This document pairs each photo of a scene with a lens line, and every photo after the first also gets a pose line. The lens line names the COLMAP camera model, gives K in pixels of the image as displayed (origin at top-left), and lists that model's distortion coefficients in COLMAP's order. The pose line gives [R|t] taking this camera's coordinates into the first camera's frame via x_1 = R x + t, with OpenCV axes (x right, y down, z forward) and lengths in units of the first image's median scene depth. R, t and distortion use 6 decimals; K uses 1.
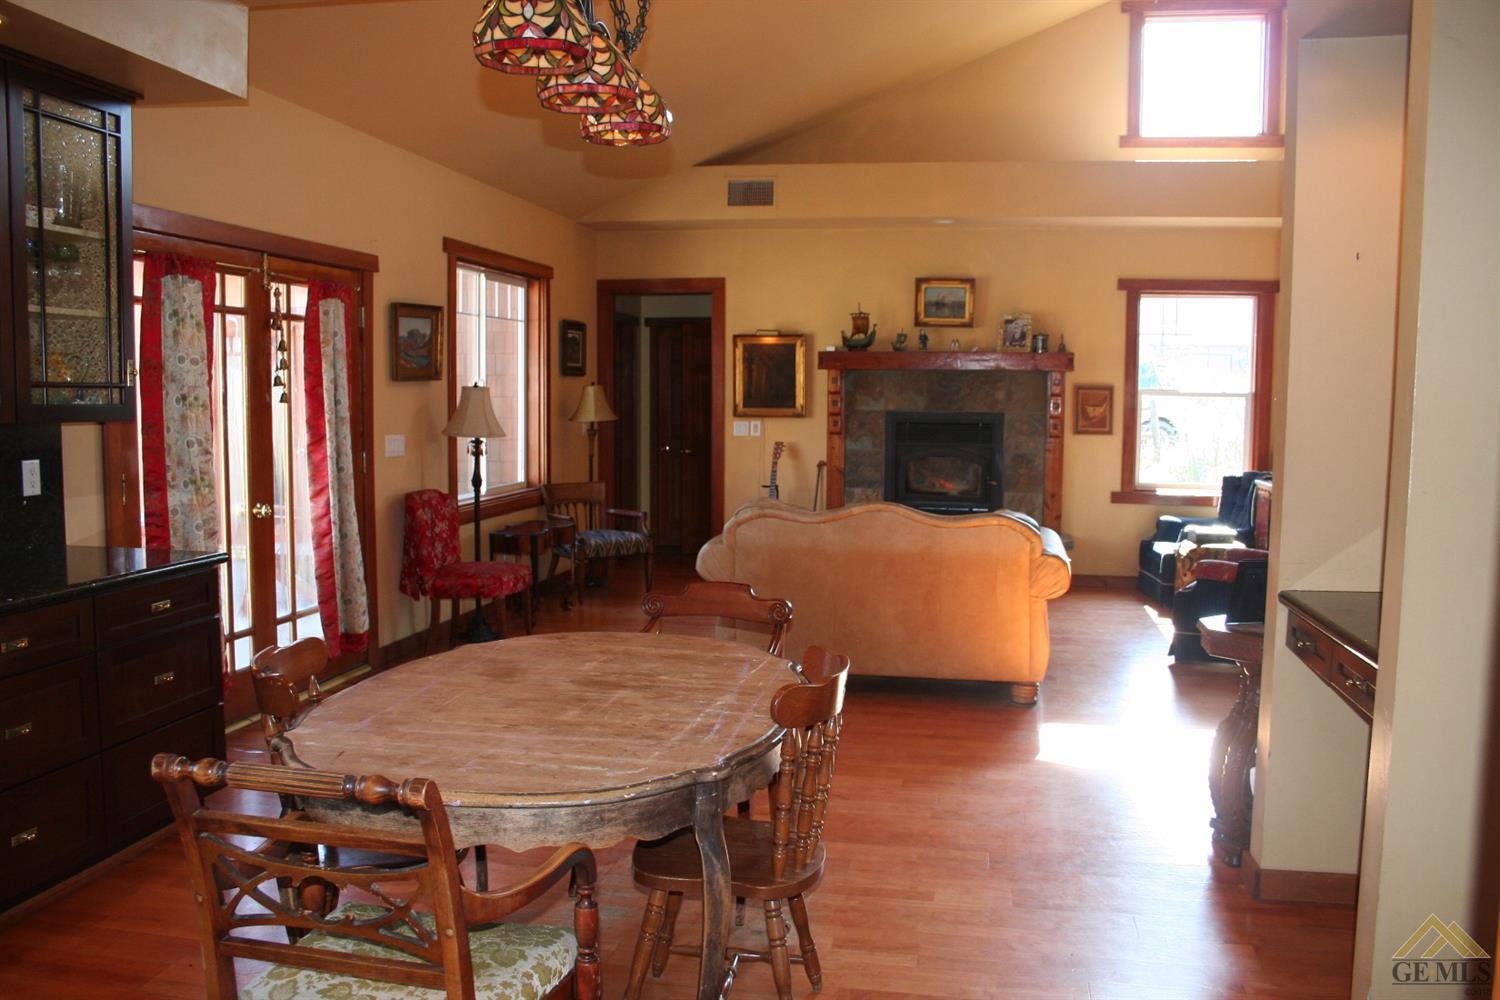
lens RADIAL K [[1251.8, 0, 736.5], [0, 1251.8, 504.5], [0, 0, 1]] dist [-0.147224, 0.114681]
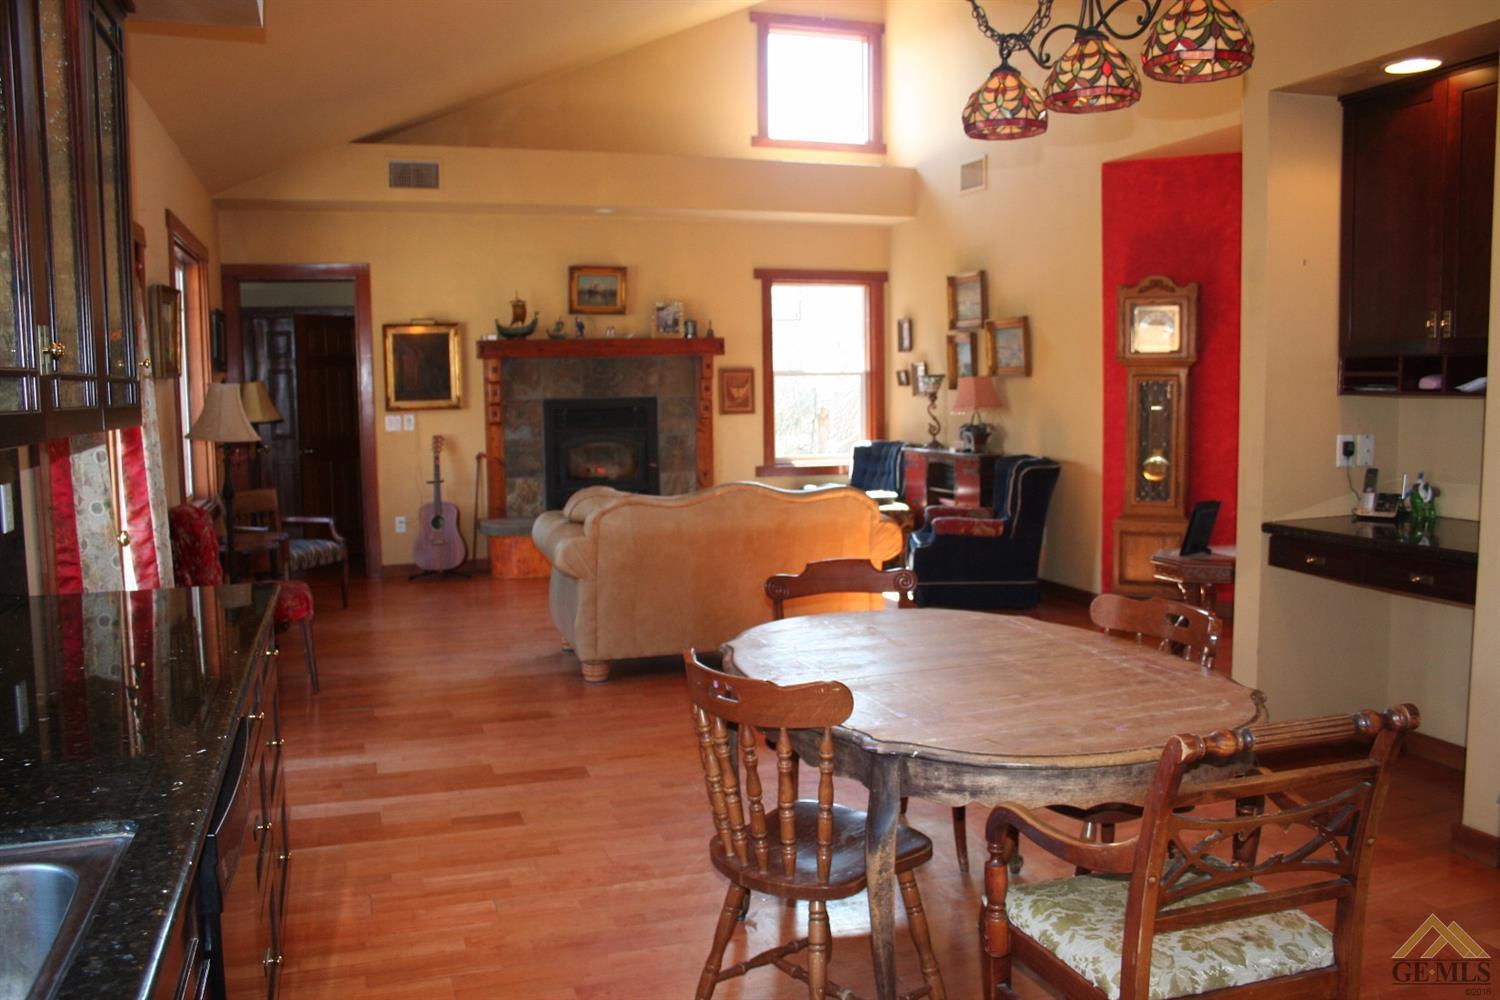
lens RADIAL K [[1251.8, 0, 736.5], [0, 1251.8, 504.5], [0, 0, 1]] dist [-0.147224, 0.114681]
pose [[0.869437, -0.070345, 0.489011, -0.244646], [0.066428, 0.997468, 0.025382, -0.006192], [-0.489558, 0.010416, 0.871908, 0.058577]]
